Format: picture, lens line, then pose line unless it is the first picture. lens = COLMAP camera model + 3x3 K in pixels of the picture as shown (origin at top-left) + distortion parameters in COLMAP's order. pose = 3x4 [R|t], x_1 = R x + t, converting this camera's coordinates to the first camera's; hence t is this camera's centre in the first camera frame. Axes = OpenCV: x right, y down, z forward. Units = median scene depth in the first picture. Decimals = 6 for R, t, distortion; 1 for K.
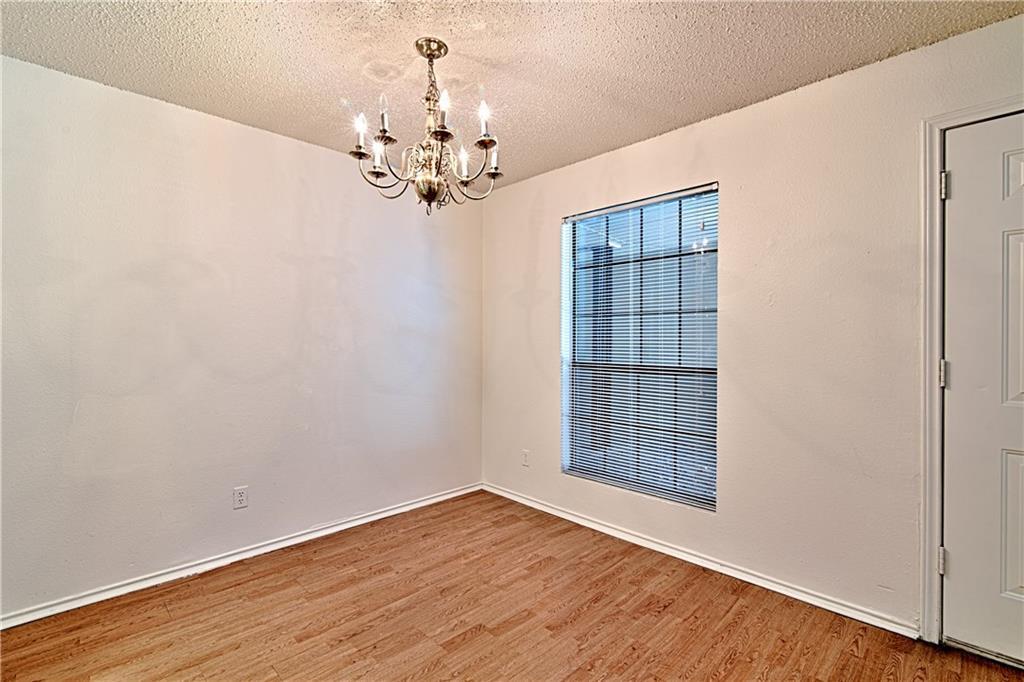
lens RADIAL K [[474.3, 0, 509.4], [0, 474.3, 341.4], [0, 0, 1]] dist [0.001574, -0.000811]
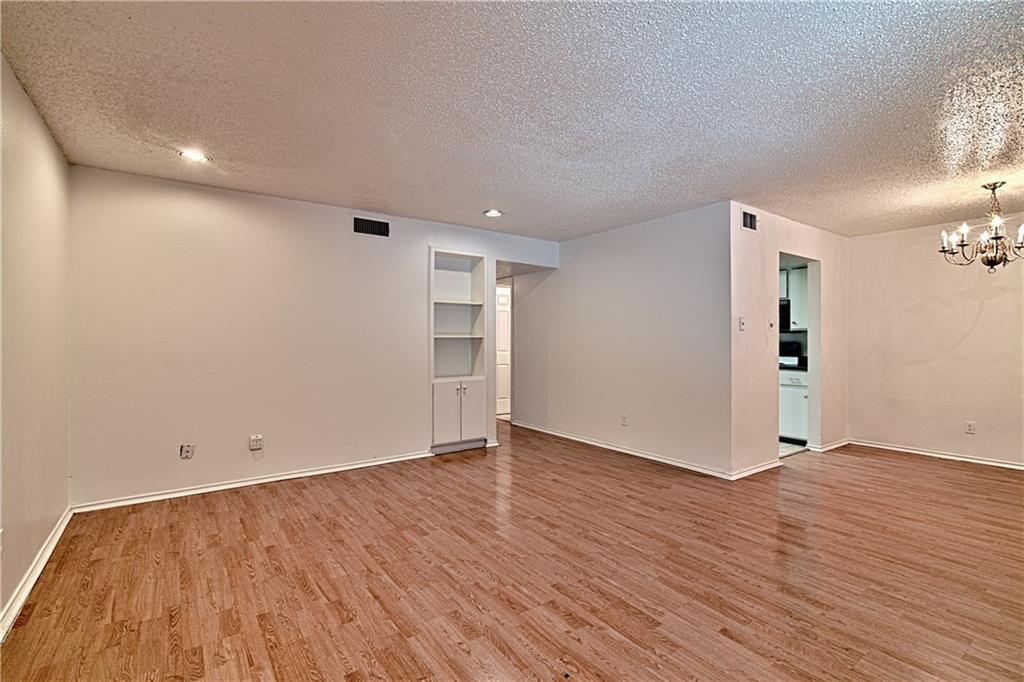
lens RADIAL K [[474.3, 0, 509.4], [0, 474.3, 341.4], [0, 0, 1]] dist [0.001574, -0.000811]
pose [[-0.146271, 0.003549, -0.989238, 1.423621], [-0.008673, 0.999951, 0.004870, 0.010939], [0.989207, 0.009292, -0.146233, -0.446968]]
